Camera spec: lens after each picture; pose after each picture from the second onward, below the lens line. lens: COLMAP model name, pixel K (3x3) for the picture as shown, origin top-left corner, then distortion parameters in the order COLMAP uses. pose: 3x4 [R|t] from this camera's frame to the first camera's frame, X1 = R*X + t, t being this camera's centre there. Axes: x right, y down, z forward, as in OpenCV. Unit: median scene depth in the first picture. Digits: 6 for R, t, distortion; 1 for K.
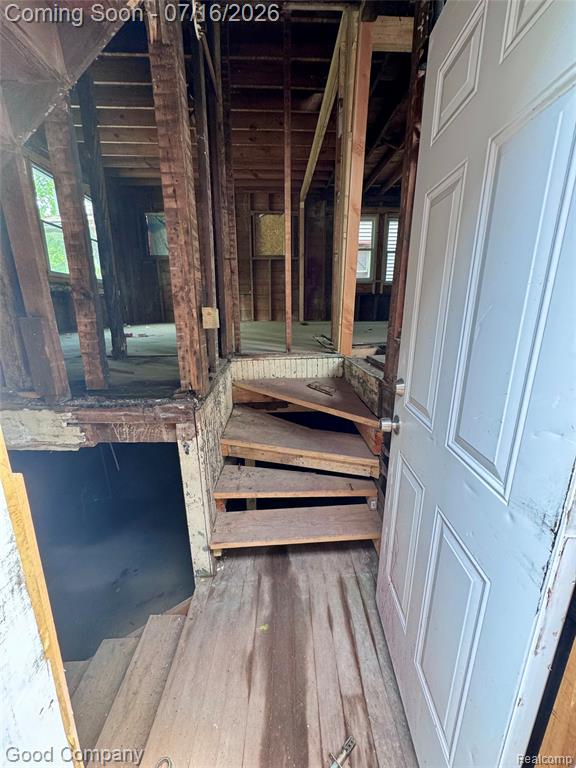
lens RADIAL K [[306.5, 0, 288.0], [0, 306.5, 384.0], [0, 0, 1]] dist [-0.003862, 0.000422]
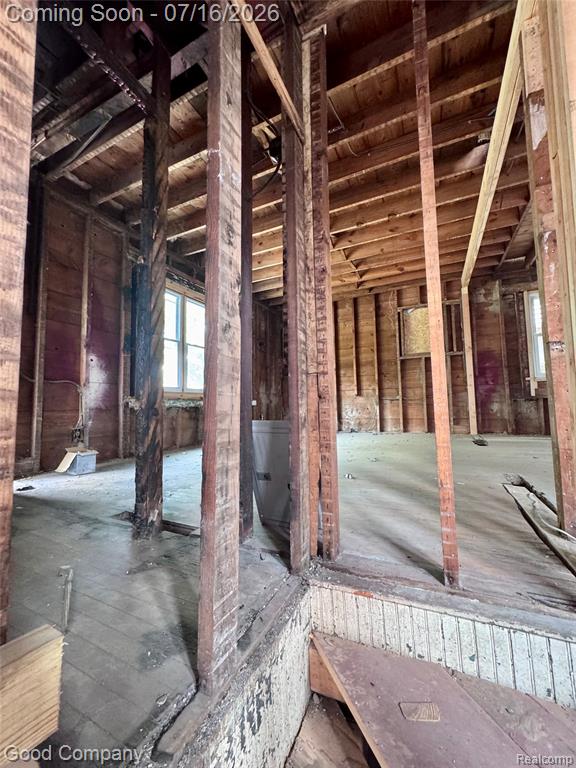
lens RADIAL K [[306.5, 0, 288.0], [0, 306.5, 384.0], [0, 0, 1]] dist [-0.003862, 0.000422]
pose [[0.880181, -0.046678, -0.472338, 0.008975], [-0.098560, 0.955486, -0.278086, -0.125984], [0.464293, 0.291319, 0.836400, 0.282813]]
